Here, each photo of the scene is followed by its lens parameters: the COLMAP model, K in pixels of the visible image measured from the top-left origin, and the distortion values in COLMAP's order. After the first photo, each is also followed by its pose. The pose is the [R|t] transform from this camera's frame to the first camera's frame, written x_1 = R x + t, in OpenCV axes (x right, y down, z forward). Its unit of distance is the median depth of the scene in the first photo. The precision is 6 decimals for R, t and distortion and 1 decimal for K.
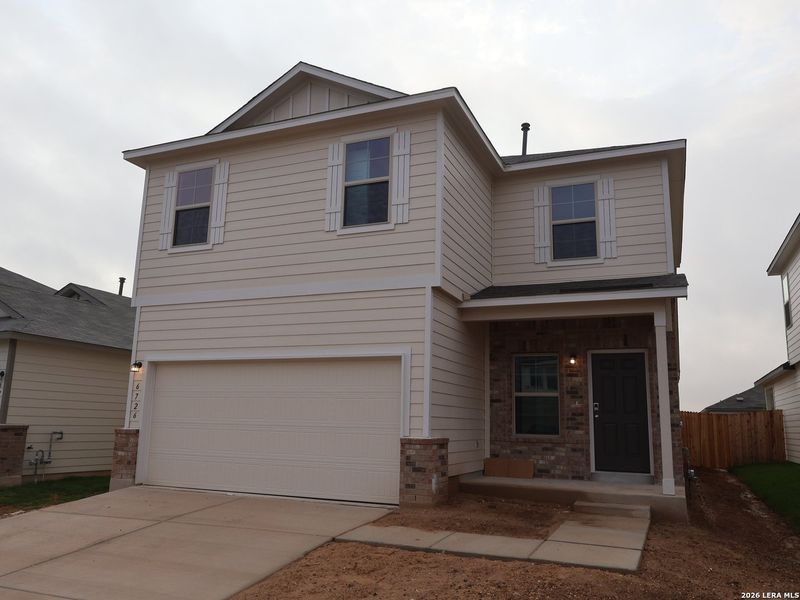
lens RADIAL K [[622.6, 0, 400.0], [0, 622.6, 300.0], [0, 0, 1]] dist [0.003828, -0.003422]
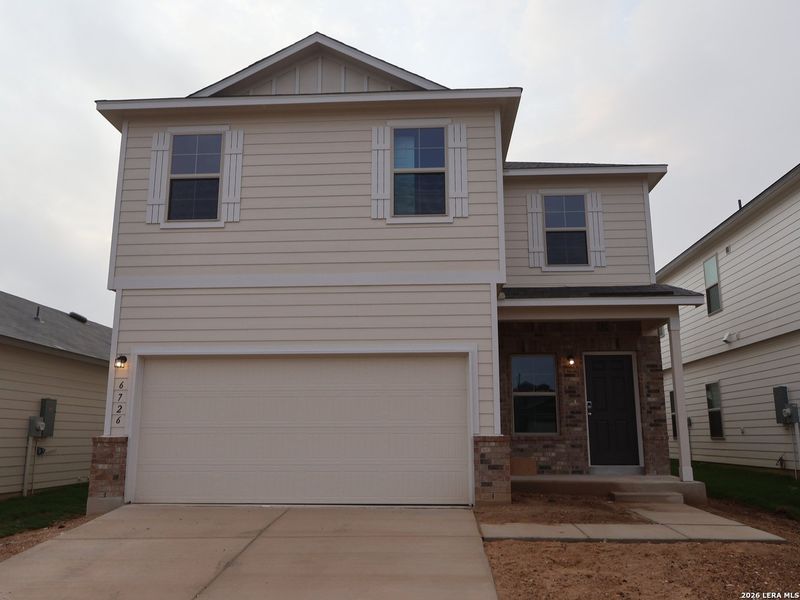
lens RADIAL K [[647.9, 0, 400.0], [0, 647.9, 300.0], [0, 0, 1]] dist [0.002365, 0.004489]
pose [[0.941415, 0.045937, 0.334107, -0.372657], [-0.042647, 0.998942, -0.017180, 0.025046], [-0.334543, 0.001925, 0.942378, 0.064239]]
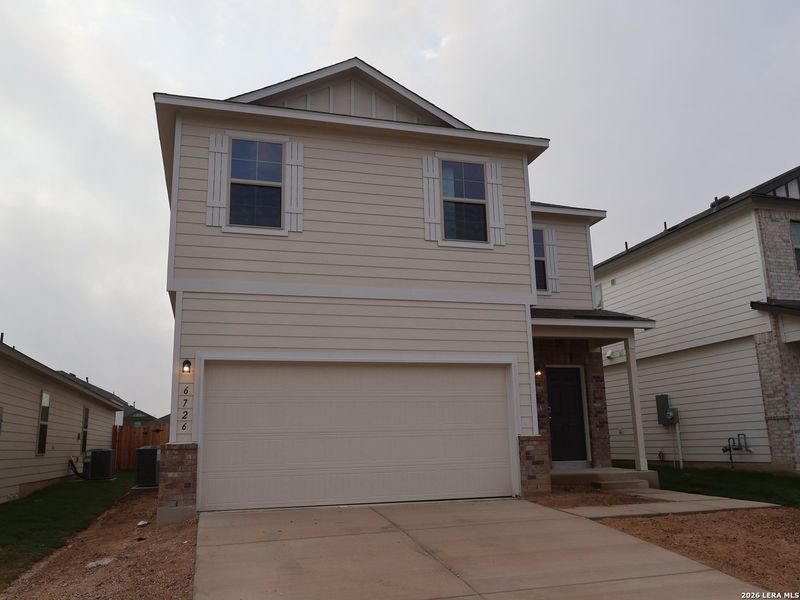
lens RADIAL K [[647.9, 0, 400.0], [0, 647.9, 300.0], [0, 0, 1]] dist [0.002365, 0.004489]
pose [[0.775648, 0.095924, 0.623834, -0.754877], [-0.081690, 0.995328, -0.051476, 0.043762], [-0.625857, -0.011034, 0.779860, 0.178905]]
